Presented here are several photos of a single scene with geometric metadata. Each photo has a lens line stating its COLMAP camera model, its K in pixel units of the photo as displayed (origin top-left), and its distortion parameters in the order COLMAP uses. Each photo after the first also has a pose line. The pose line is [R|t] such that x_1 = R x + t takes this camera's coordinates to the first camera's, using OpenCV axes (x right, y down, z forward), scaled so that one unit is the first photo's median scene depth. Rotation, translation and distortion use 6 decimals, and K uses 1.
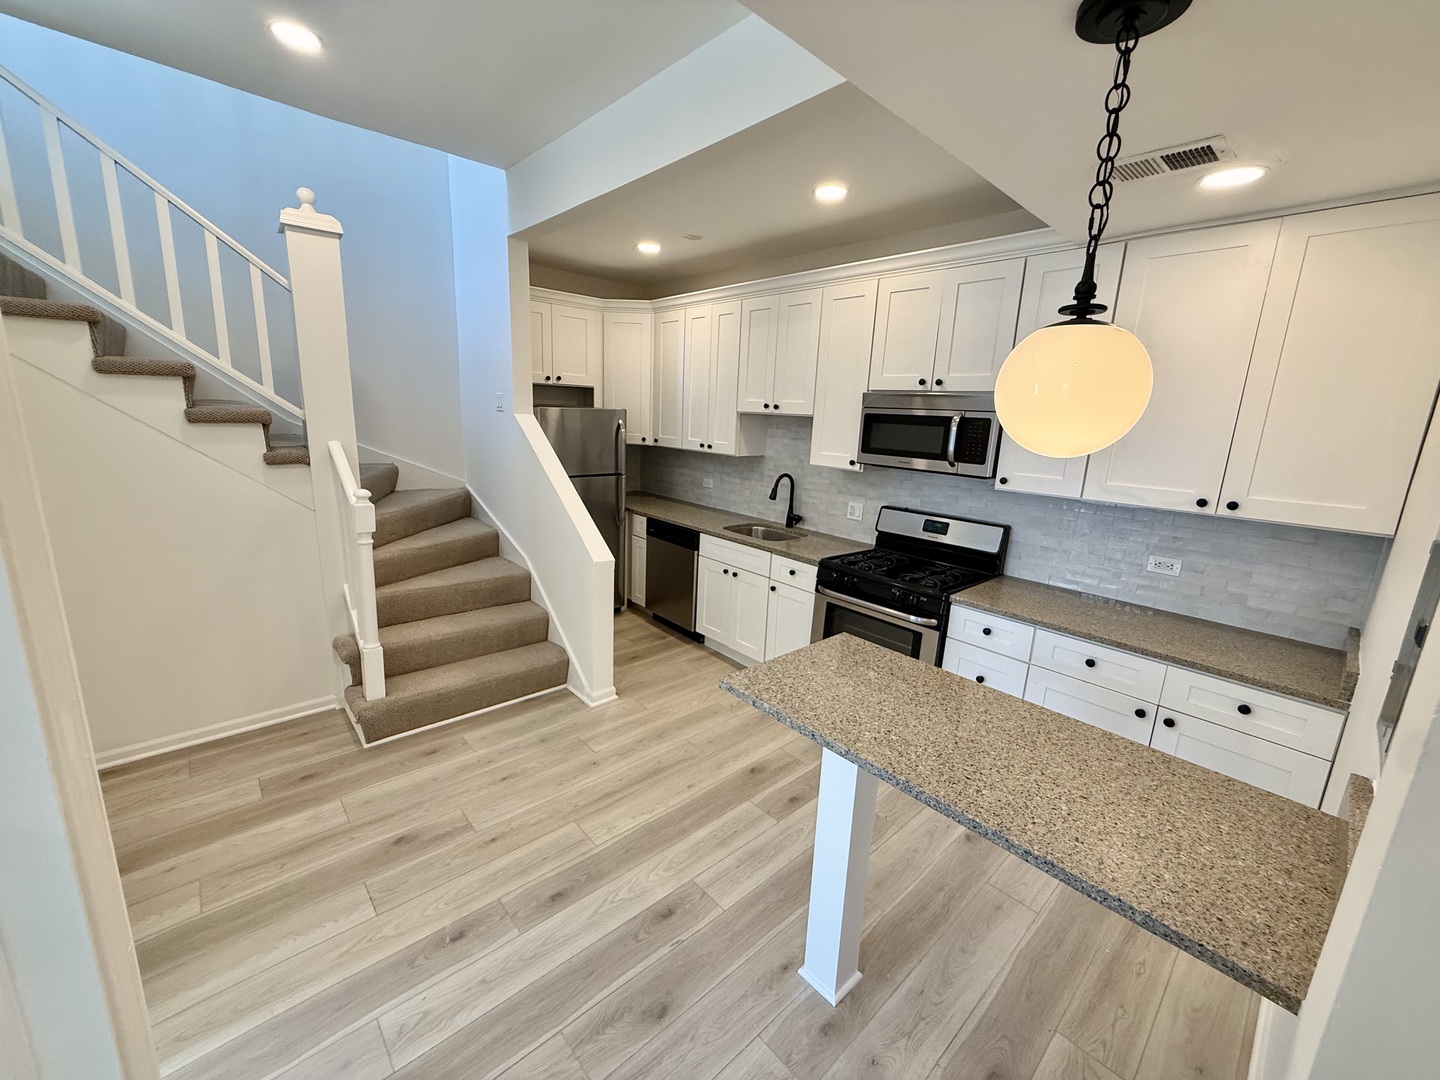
lens RADIAL K [[574.2, 0, 715.8], [0, 574.2, 535.0], [0, 0, 1]] dist [-0.000822, 0.000122]
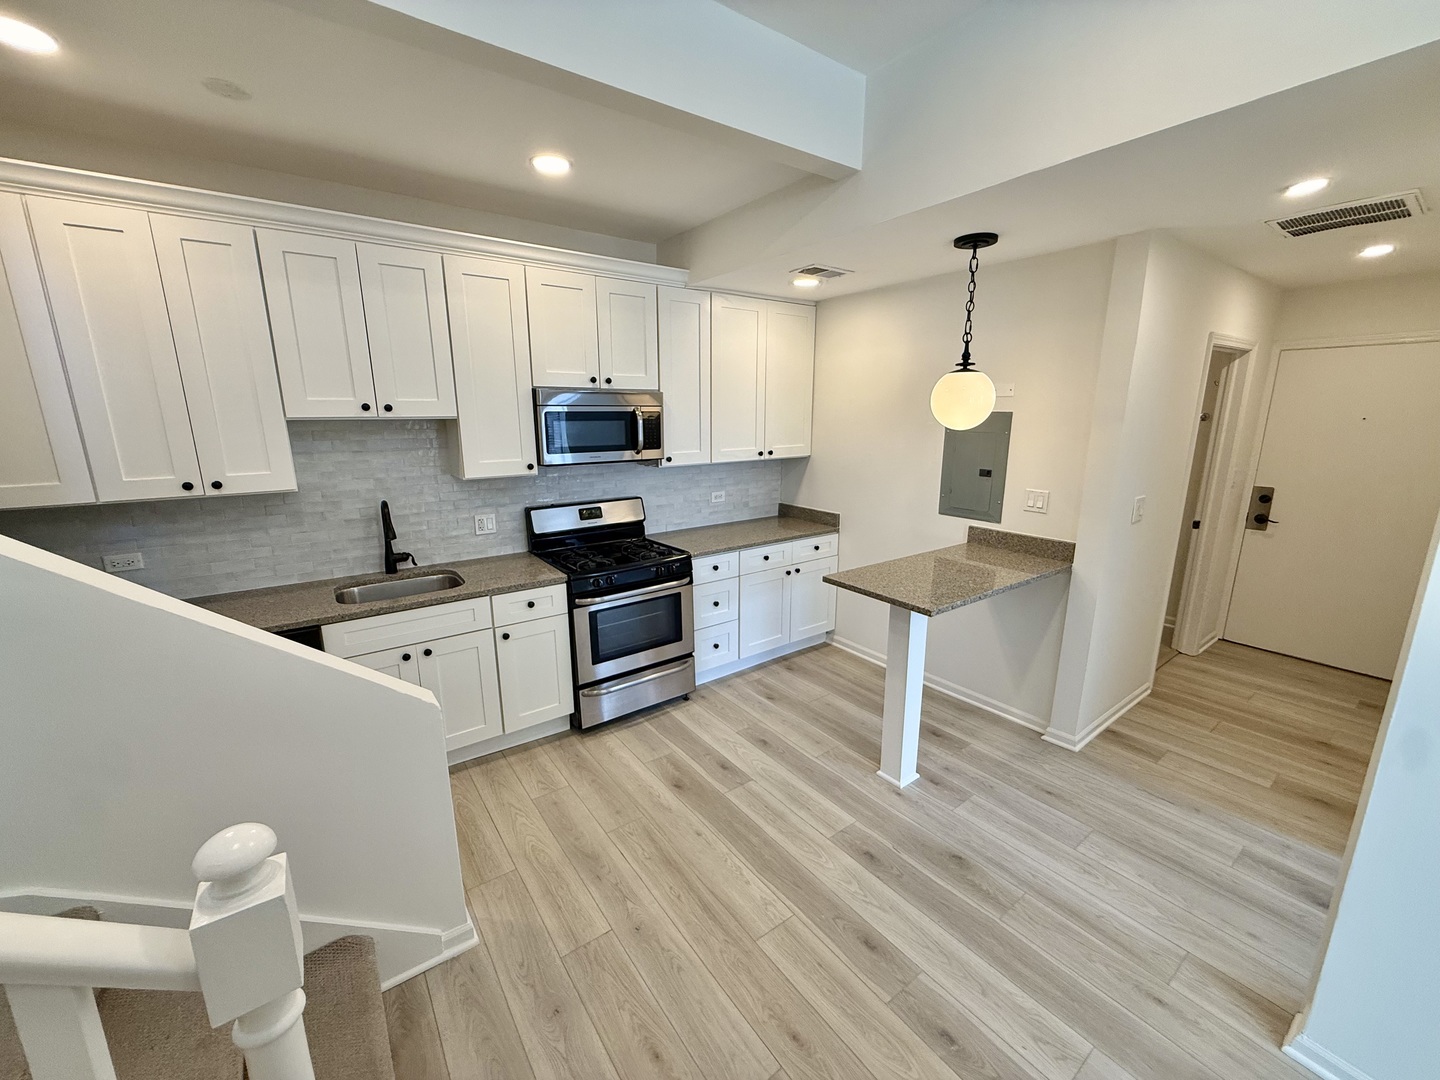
lens RADIAL K [[574.2, 0, 715.9], [0, 574.2, 536.8], [0, 0, 1]] dist [-0.000822, 0.000122]
pose [[0.106963, -0.255052, 0.960993, -0.801744], [0.217843, 0.949065, 0.227640, -0.207665], [-0.970105, 0.184997, 0.157076, 0.754522]]
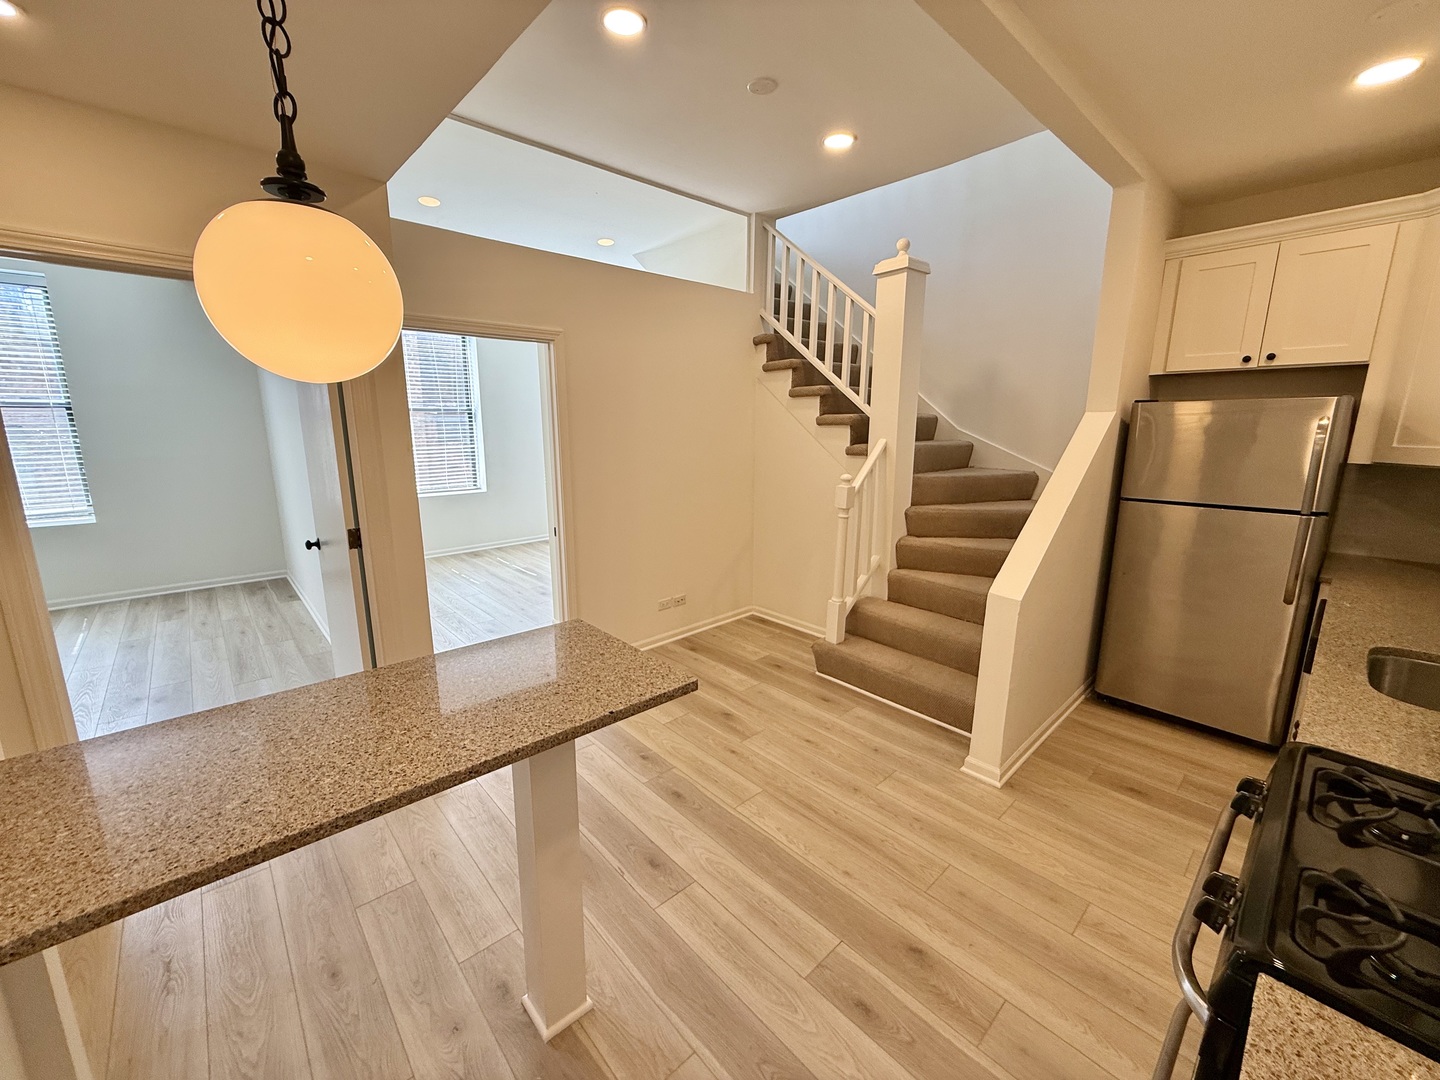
lens RADIAL K [[574.2, 0, 718.4], [0, 574.2, 535.3], [0, 0, 1]] dist [-0.000822, 0.000122]
pose [[0.004885, 0.153082, -0.988201, 0.652227], [-0.213999, 0.965480, 0.148505, -0.077623], [0.976822, 0.210749, 0.037476, 0.716285]]
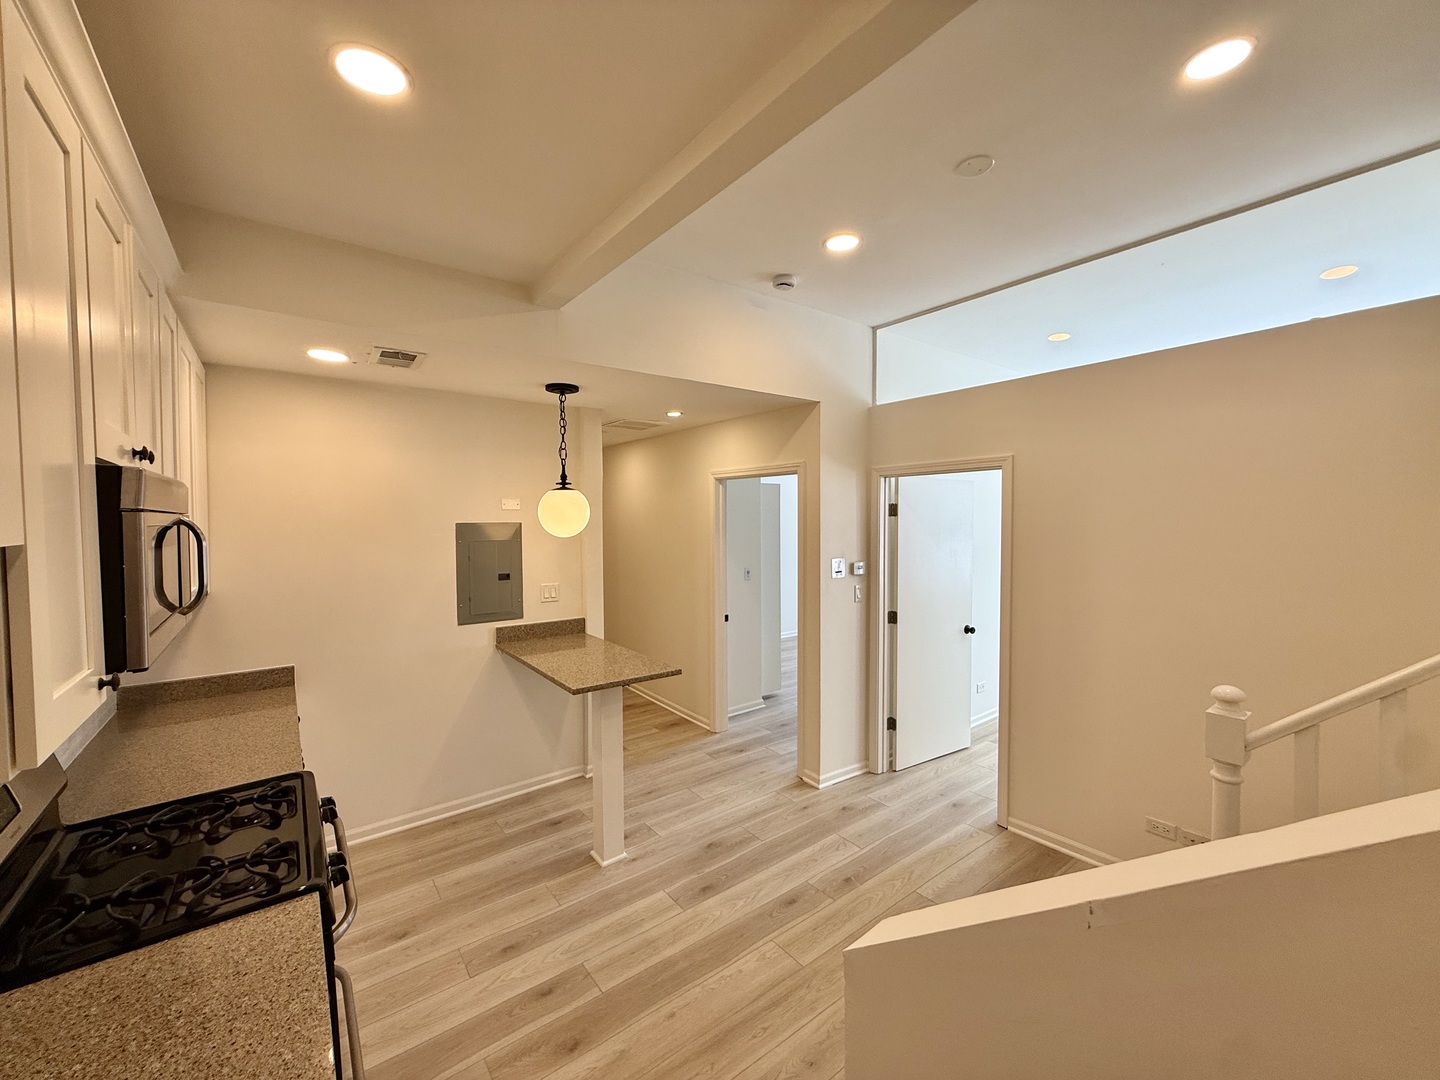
lens RADIAL K [[574.2, 0, 716.5], [0, 574.2, 535.6], [0, 0, 1]] dist [-0.000822, 0.000122]
pose [[-0.995680, -0.038278, 0.084590, -0.145587], [-0.016636, 0.969869, 0.243060, -0.362635], [-0.091345, 0.240603, -0.966316, 1.592243]]
